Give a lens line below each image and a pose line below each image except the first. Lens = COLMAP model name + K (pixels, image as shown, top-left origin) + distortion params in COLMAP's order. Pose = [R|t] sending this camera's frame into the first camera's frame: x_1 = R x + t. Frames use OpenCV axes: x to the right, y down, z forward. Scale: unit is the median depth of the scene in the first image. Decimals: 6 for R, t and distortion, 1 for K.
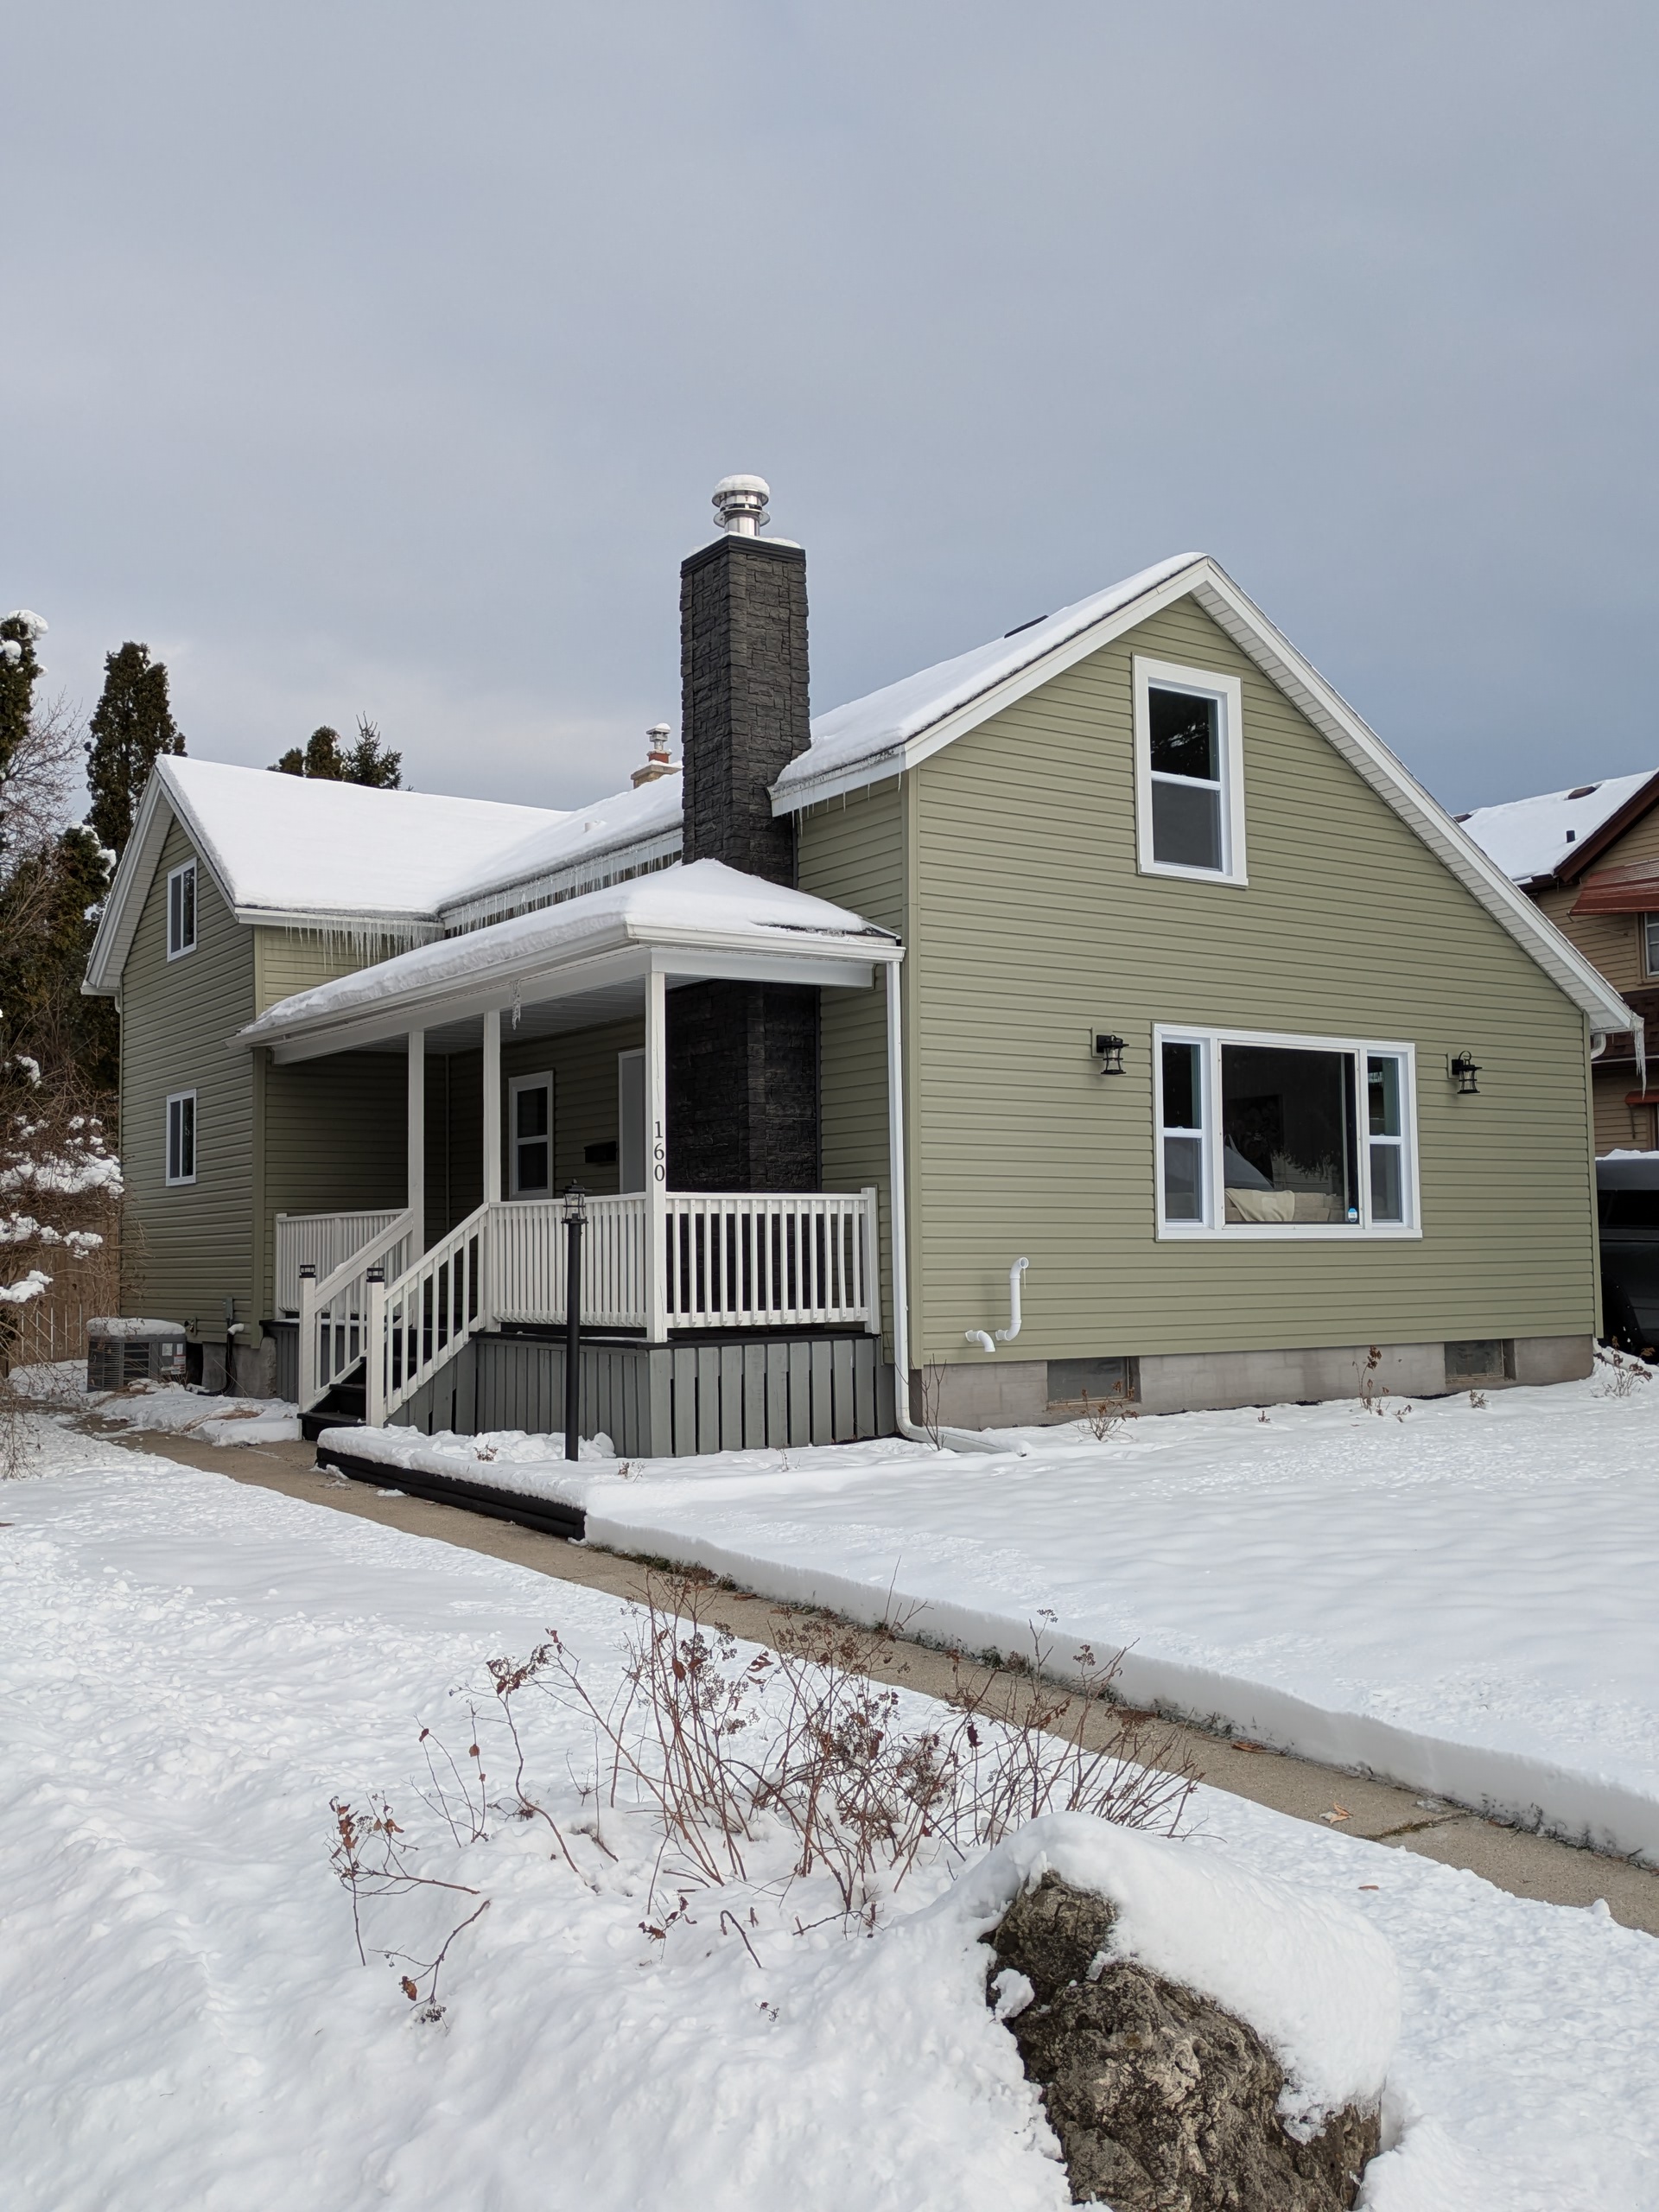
lens RADIAL K [[2040.9, 0, 829.5], [0, 2040.9, 1106.0], [0, 0, 1]] dist [0.057688, 0.001104]
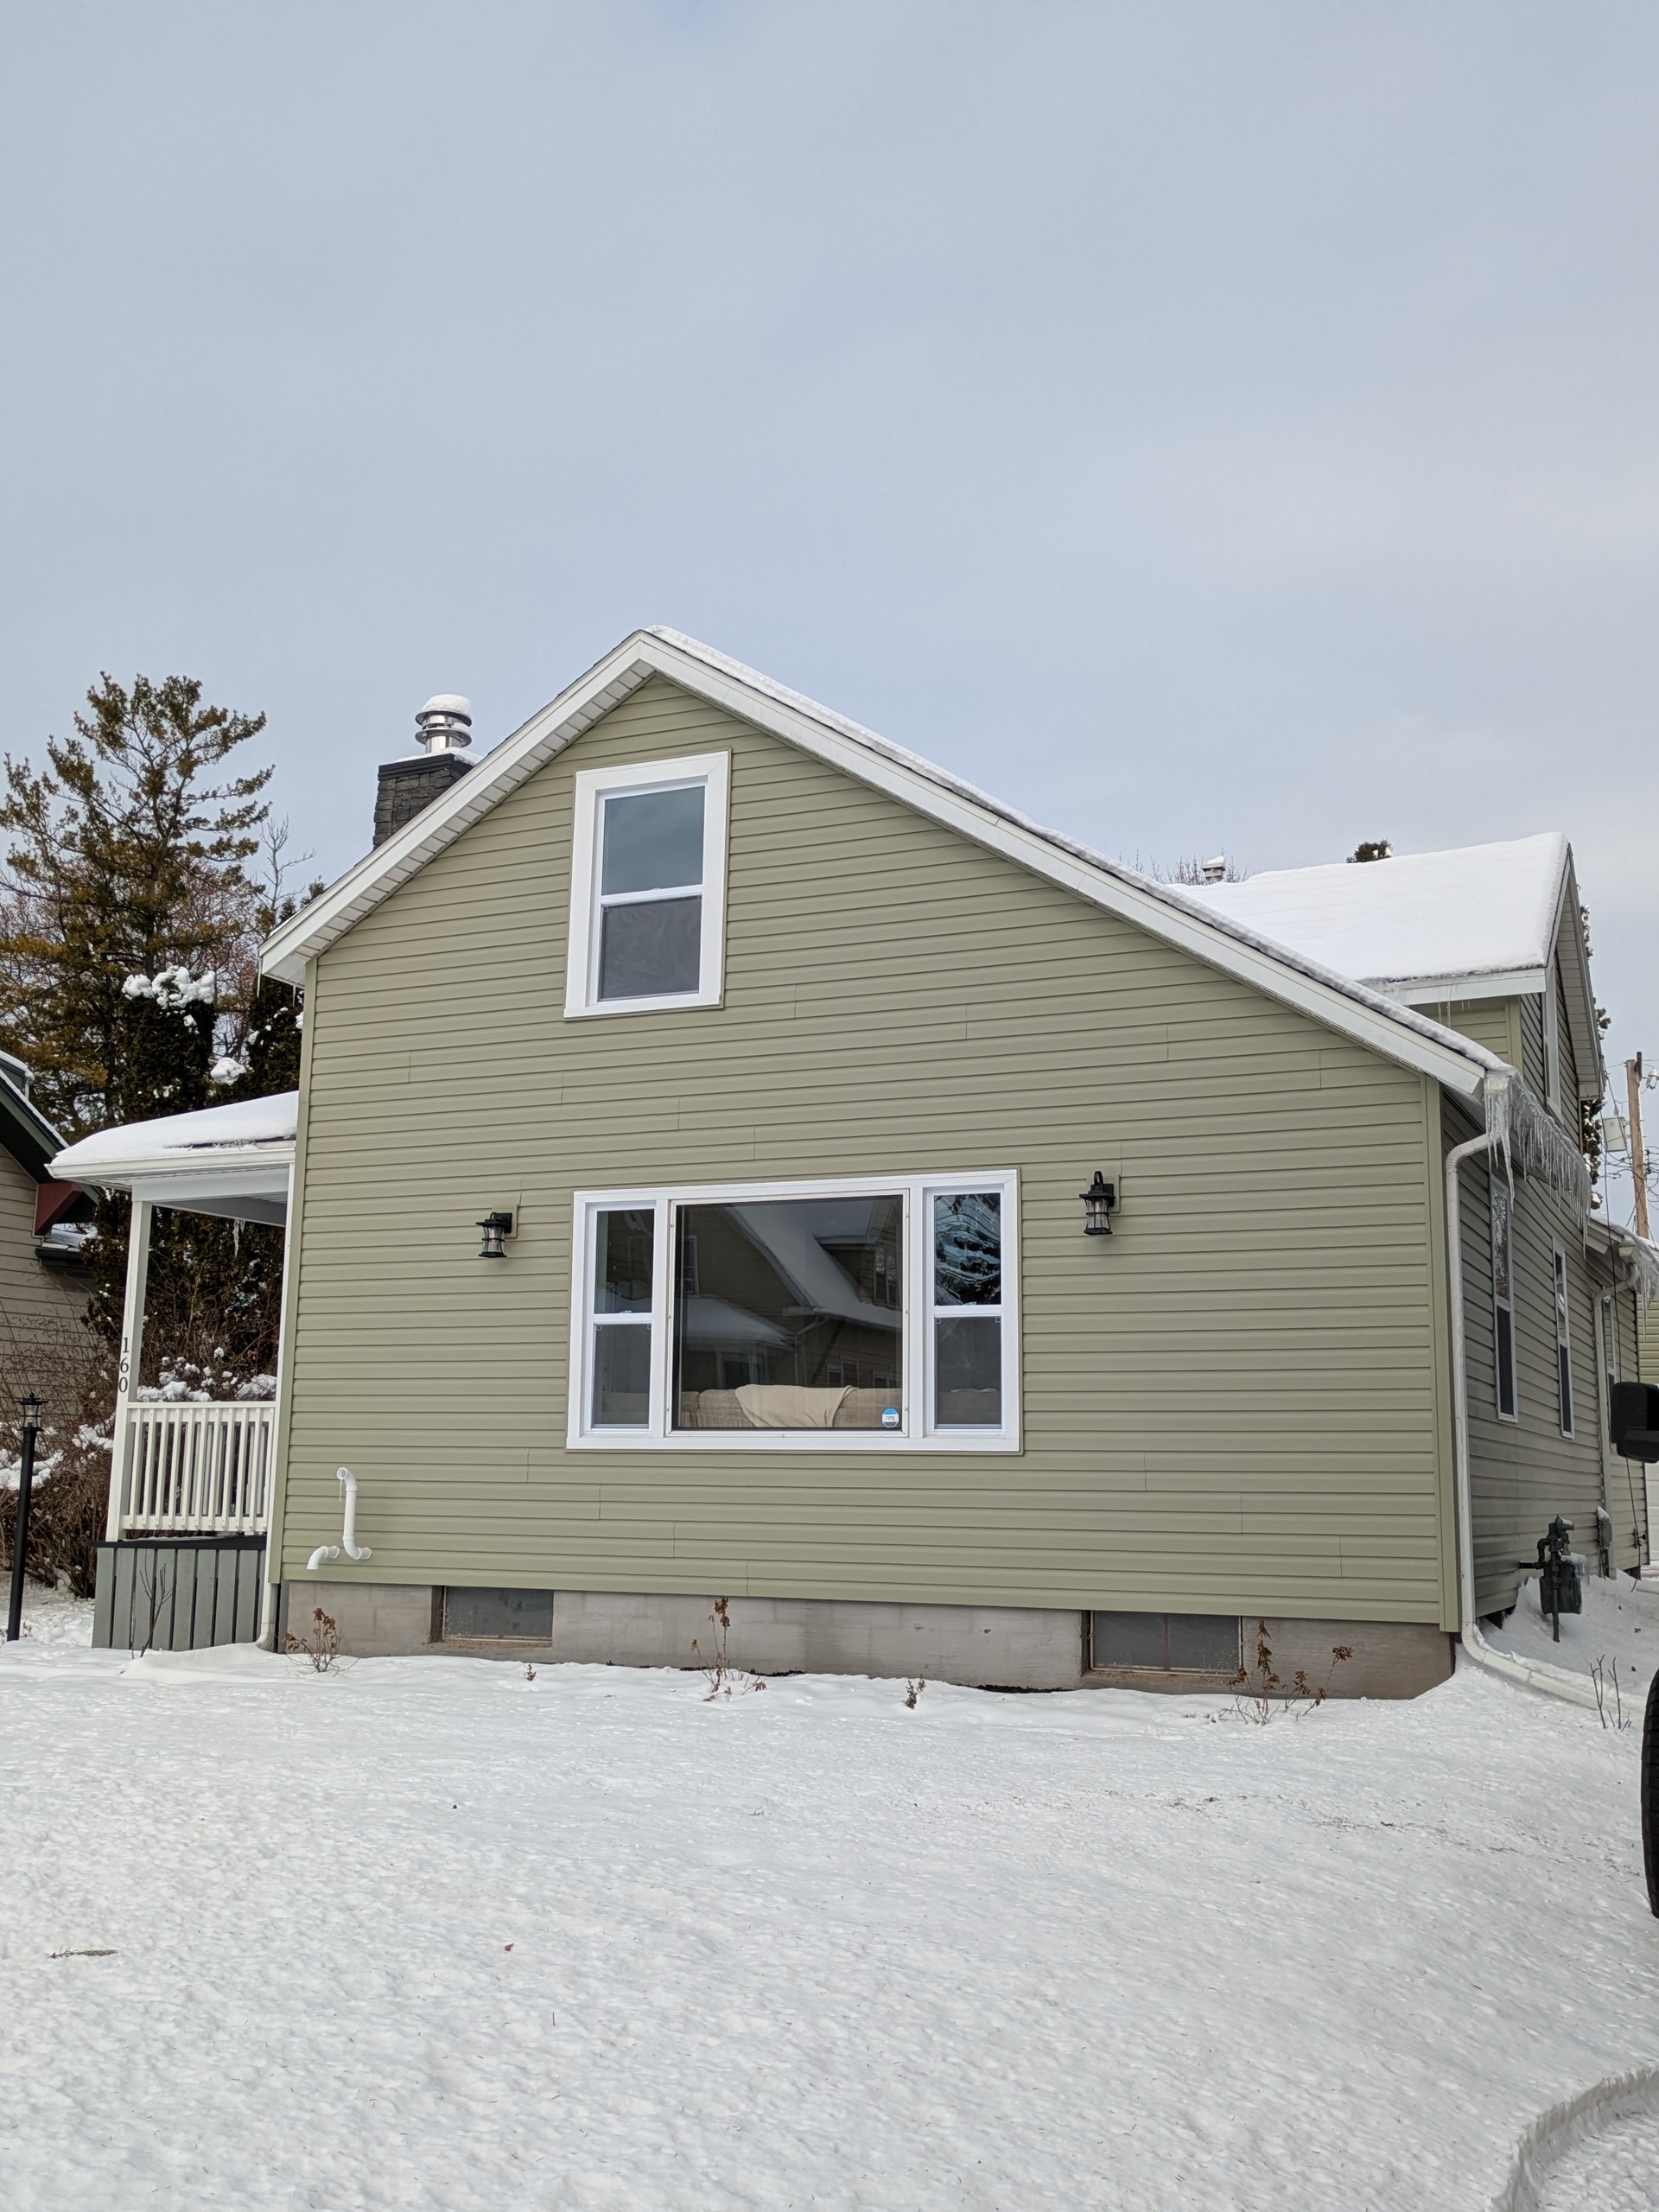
lens RADIAL K [[2128.0, 0, 829.5], [0, 2128.0, 1106.0], [0, 0, 1]] dist [0.074788, -0.000646]
pose [[0.505005, -0.126718, -0.853764, 0.961102], [0.047862, 0.991753, -0.118888, 0.034388], [0.861788, 0.019176, 0.506905, 0.635004]]
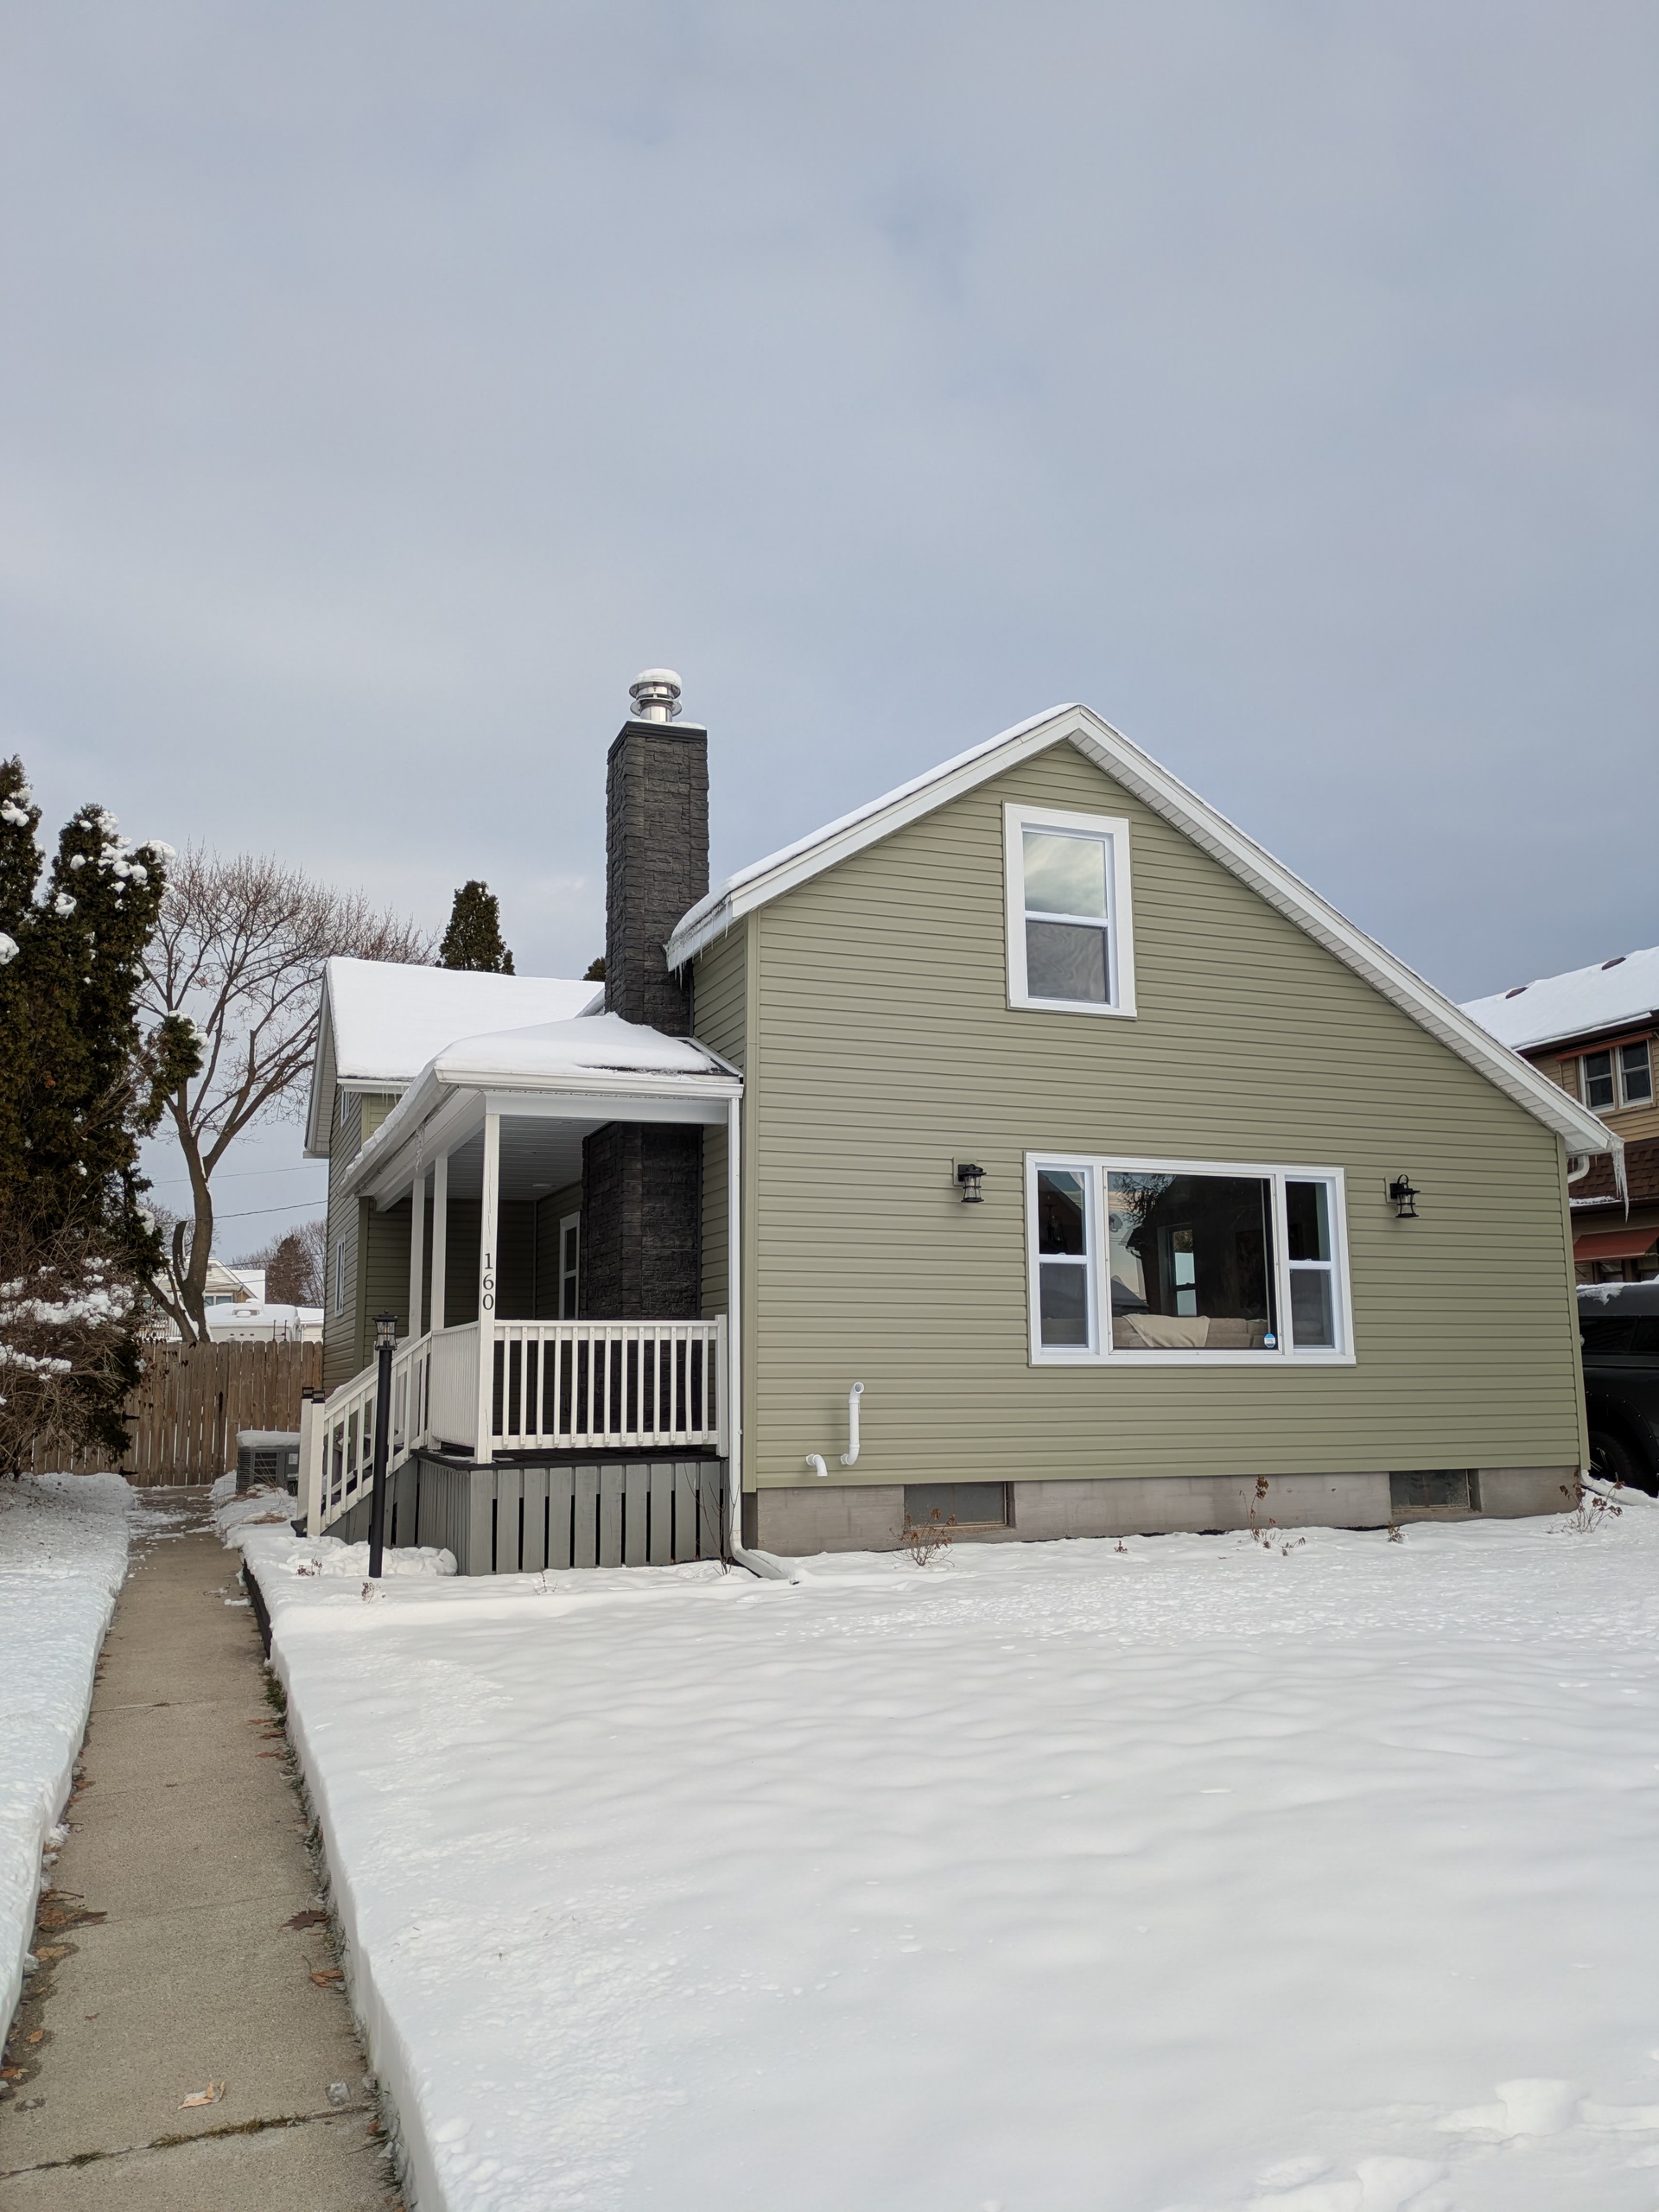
lens RADIAL K [[1696.9, 0, 826.5], [0, 1696.9, 1117.2], [0, 0, 1]] dist [0.051076, -0.005307]
pose [[0.973720, -0.031312, -0.225584, 0.250967], [0.013526, 0.996706, -0.079961, 0.008773], [0.227345, 0.074809, 0.970937, 0.146532]]
